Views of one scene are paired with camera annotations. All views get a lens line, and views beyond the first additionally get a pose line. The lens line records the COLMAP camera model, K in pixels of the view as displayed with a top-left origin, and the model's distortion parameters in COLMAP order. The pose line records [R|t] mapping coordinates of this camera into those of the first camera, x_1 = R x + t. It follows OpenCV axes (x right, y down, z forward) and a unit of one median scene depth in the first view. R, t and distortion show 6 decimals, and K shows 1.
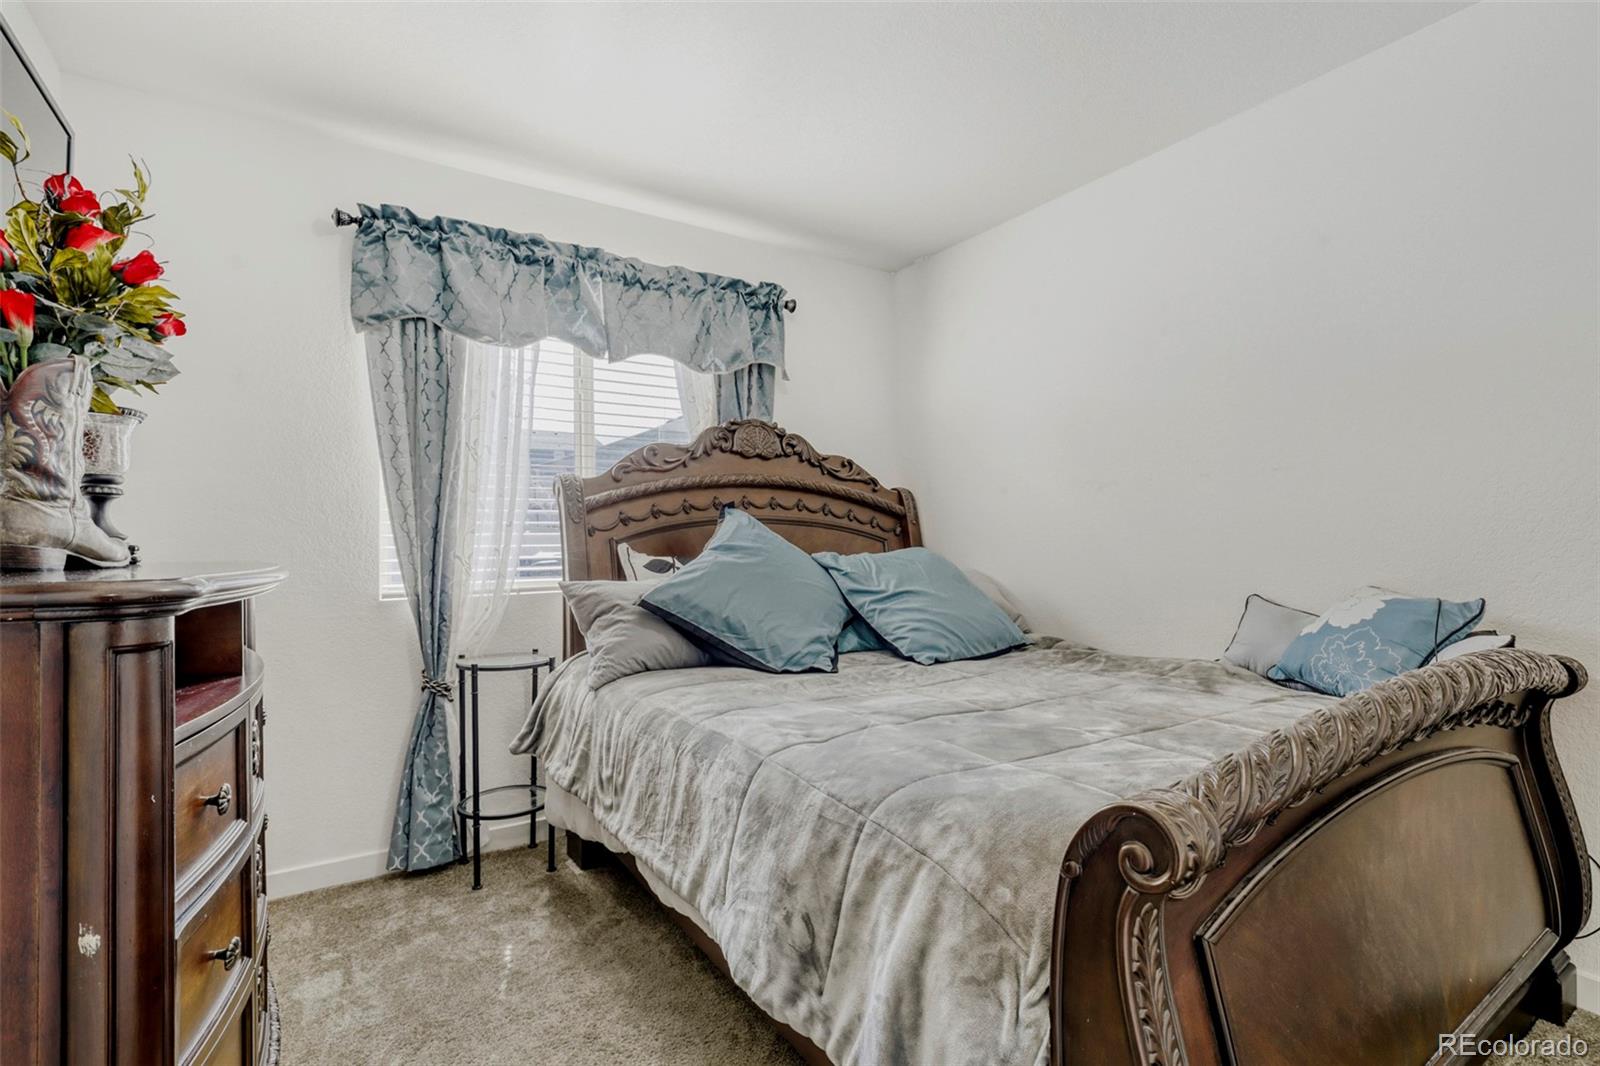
lens RADIAL K [[739.6, 0, 797.2], [0, 739.6, 531.2], [0, 0, 1]] dist [-0.020008, 0.004880]
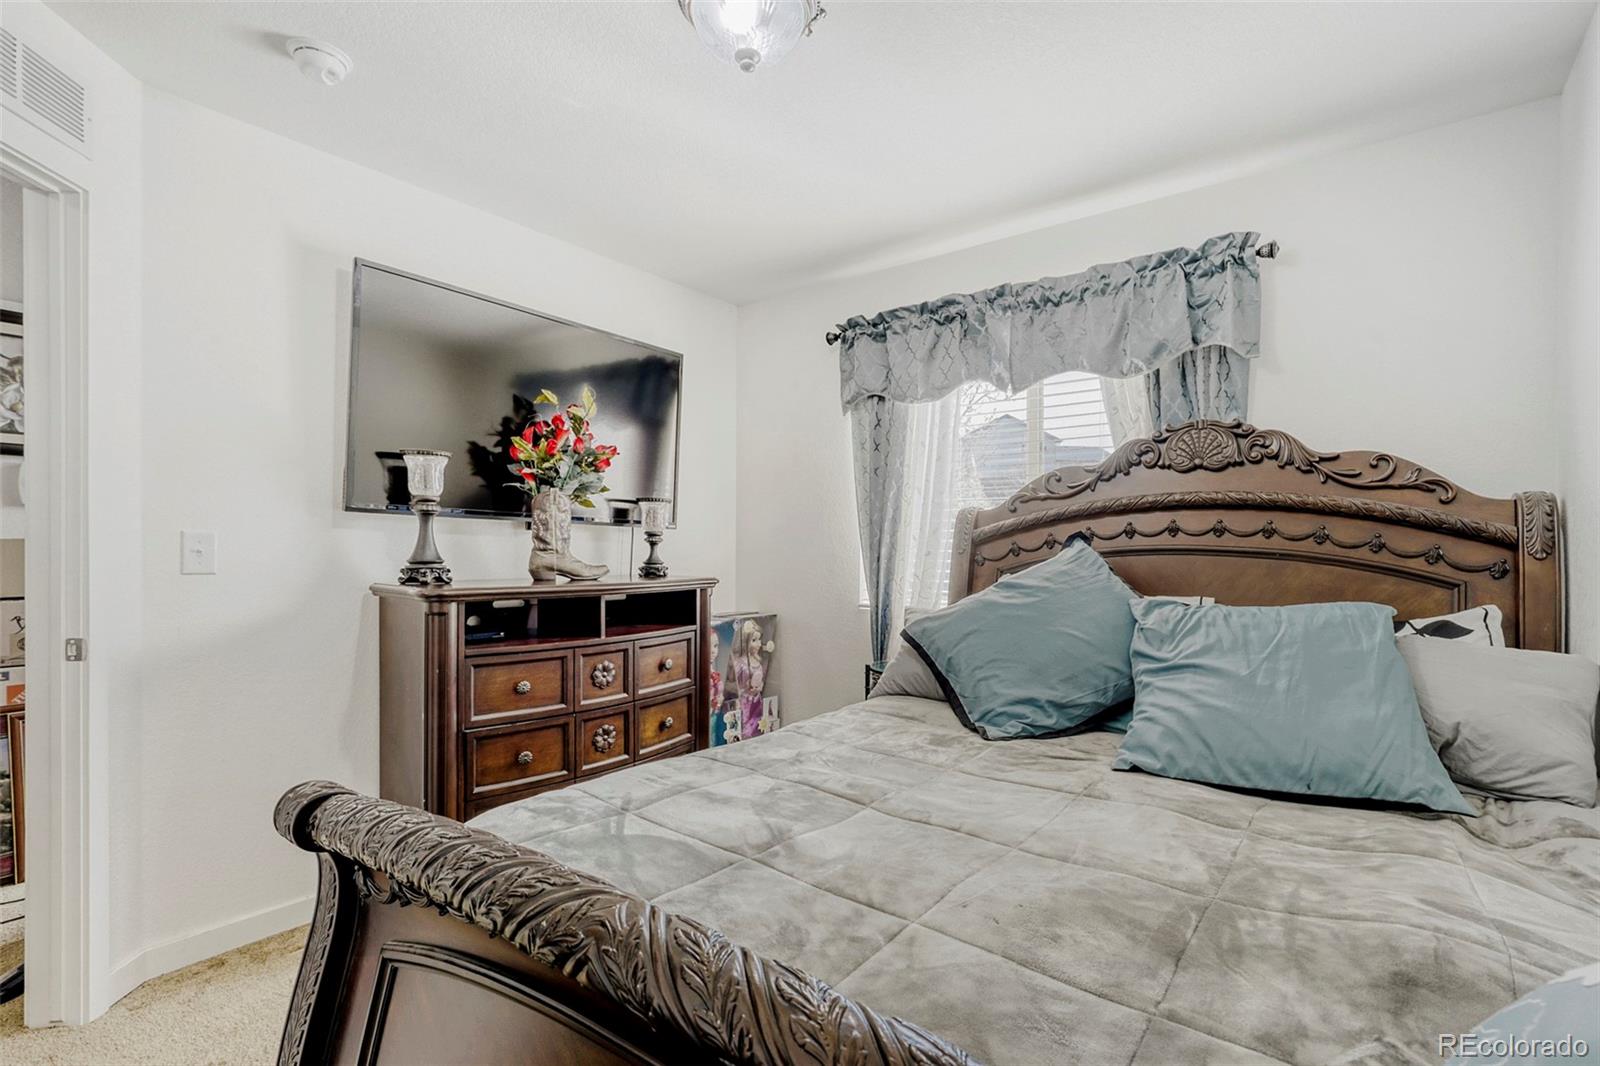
lens RADIAL K [[739.6, 0, 796.9], [0, 739.6, 533.1], [0, 0, 1]] dist [-0.020008, 0.004880]
pose [[0.328343, -0.006238, -0.944538, 0.601810], [0.003350, 0.999980, -0.005440, -0.033536], [0.944553, -0.001378, 0.328357, 0.391220]]
